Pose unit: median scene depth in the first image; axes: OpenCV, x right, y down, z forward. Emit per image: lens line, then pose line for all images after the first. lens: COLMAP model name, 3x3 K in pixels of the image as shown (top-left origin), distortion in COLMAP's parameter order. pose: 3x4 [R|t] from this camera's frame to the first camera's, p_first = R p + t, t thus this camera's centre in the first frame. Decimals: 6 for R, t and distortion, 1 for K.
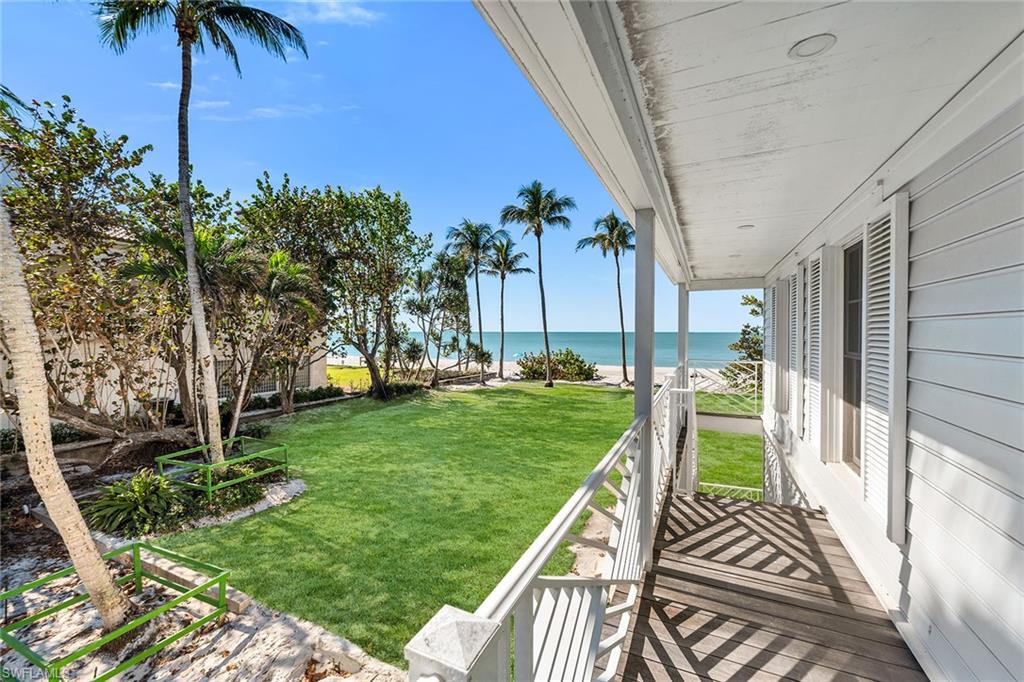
lens RADIAL K [[406.9, 0, 512.0], [0, 406.9, 341.0], [0, 0, 1]] dist [0.000141, 0.000016]
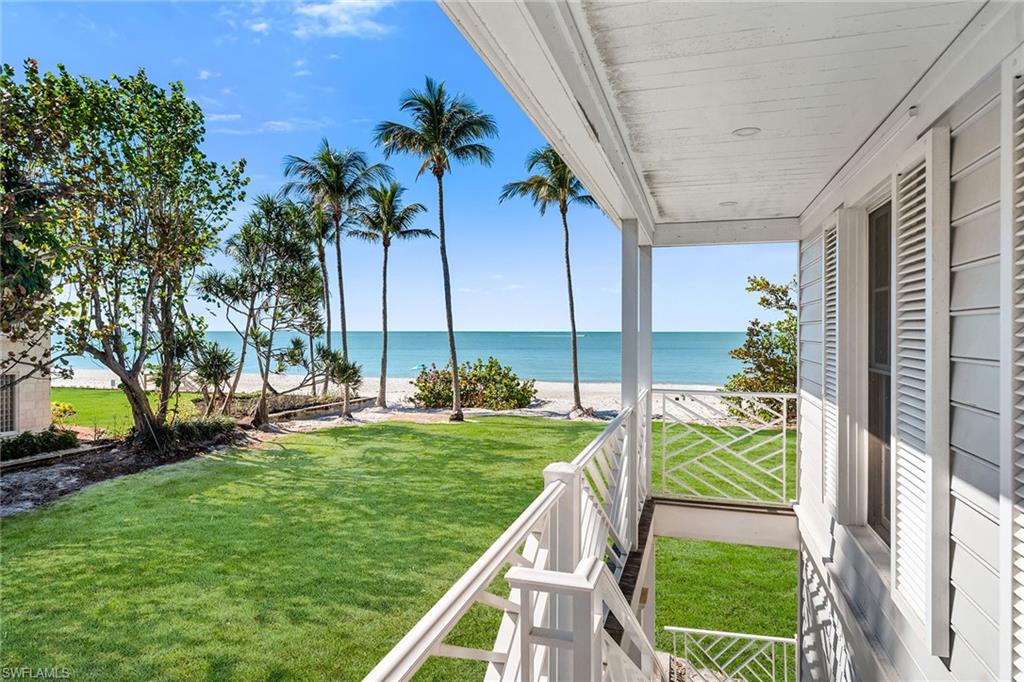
lens RADIAL K [[598.5, 0, 516.0], [0, 598.5, 344.7], [0, 0, 1]] dist [0.001182, -0.000590]
pose [[0.989140, -0.003570, 0.146935, 0.049076], [0.003557, 0.999994, 0.000350, -0.002409], [-0.146936, 0.000176, 0.989146, 0.093016]]
